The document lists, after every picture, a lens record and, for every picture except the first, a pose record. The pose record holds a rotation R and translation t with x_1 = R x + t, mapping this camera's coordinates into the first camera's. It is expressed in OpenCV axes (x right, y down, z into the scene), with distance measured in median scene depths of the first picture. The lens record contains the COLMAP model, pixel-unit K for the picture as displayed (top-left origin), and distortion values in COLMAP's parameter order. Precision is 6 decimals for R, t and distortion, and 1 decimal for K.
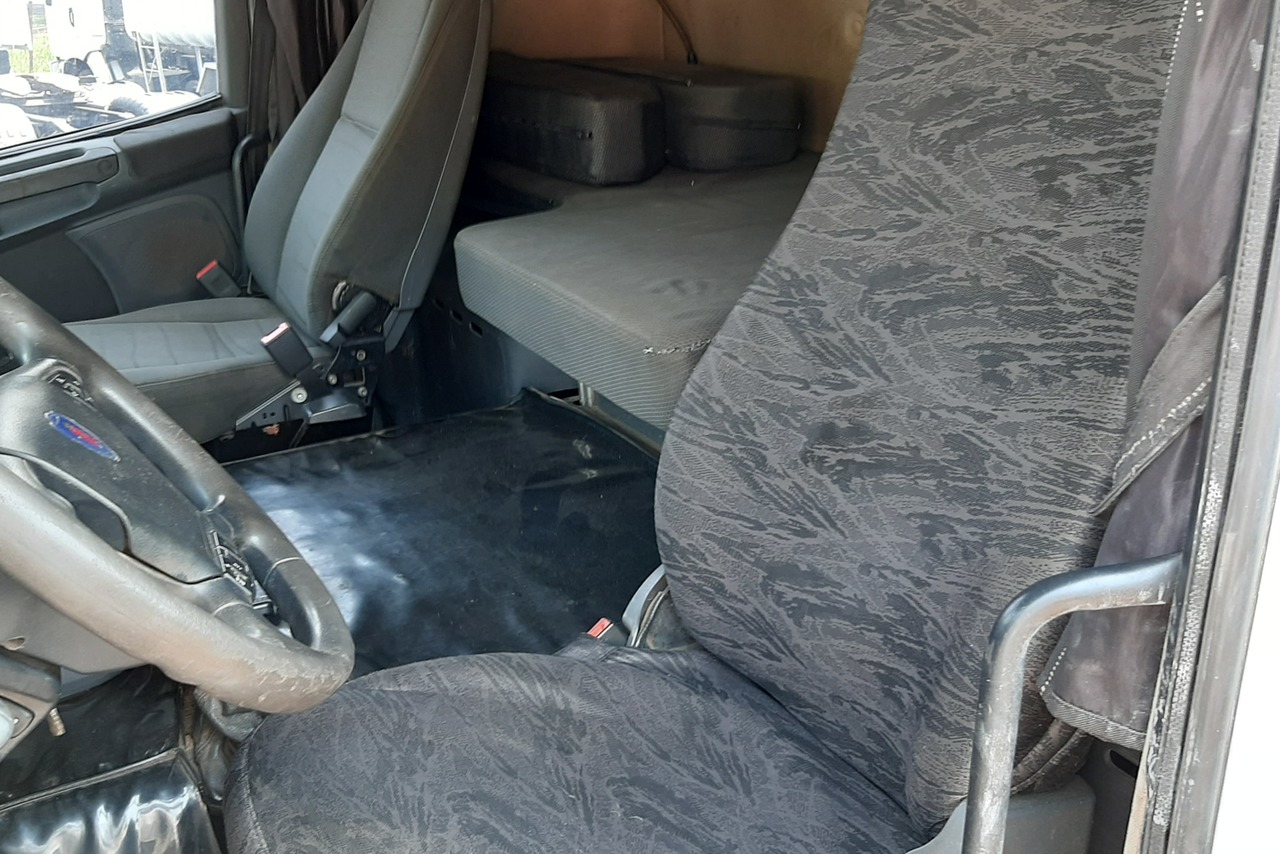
lens RADIAL K [[1322.1, 0, 634.1], [0, 1322.1, 422.9], [0, 0, 1]] dist [0.062976, 0.000000]
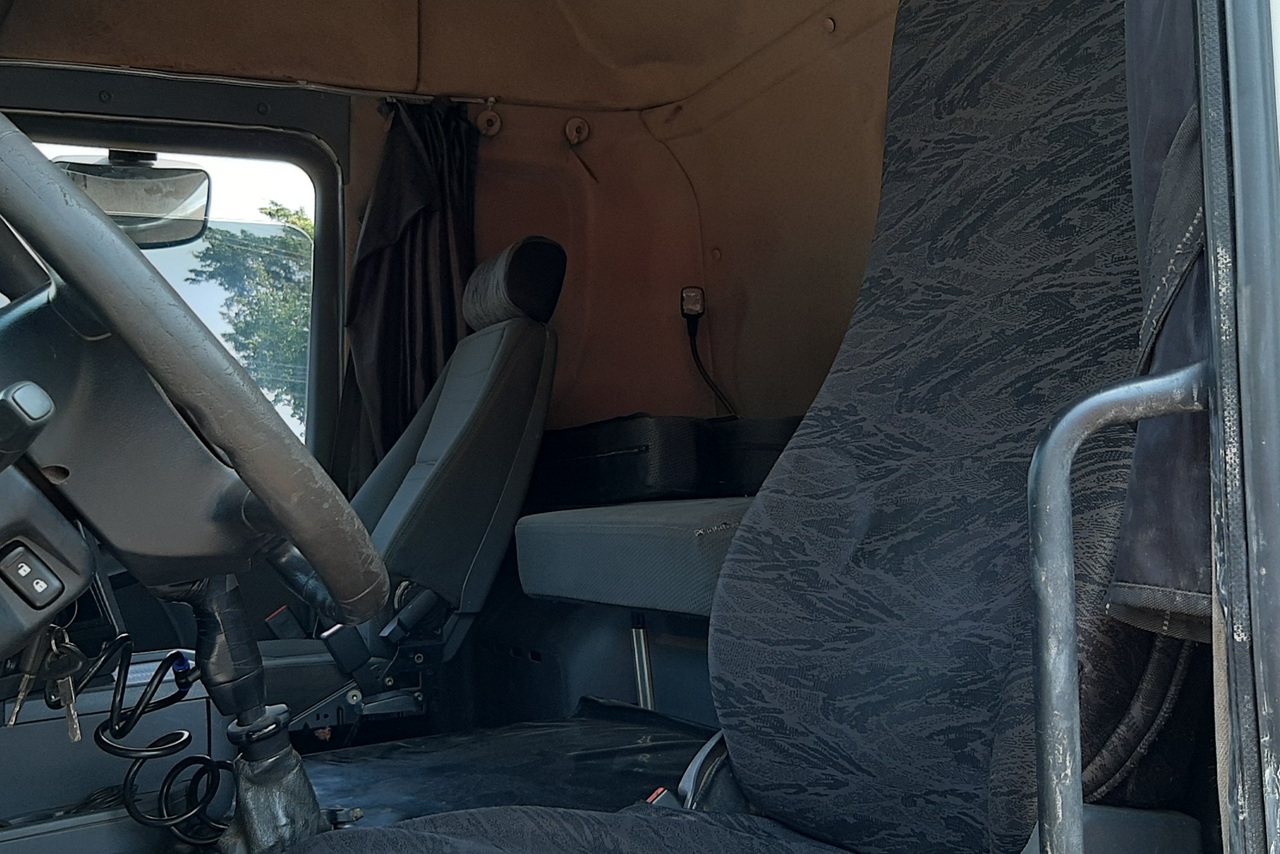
lens RADIAL K [[1322.1, 0, 640.6], [0, 1322.1, 417.8], [0, 0, 1]] dist [0.062976, 0.000000]
pose [[0.998652, -0.028459, -0.043404, 0.014263], [0.008580, 0.915281, -0.402724, 0.317756], [0.051188, 0.401809, 0.914292, 0.044946]]
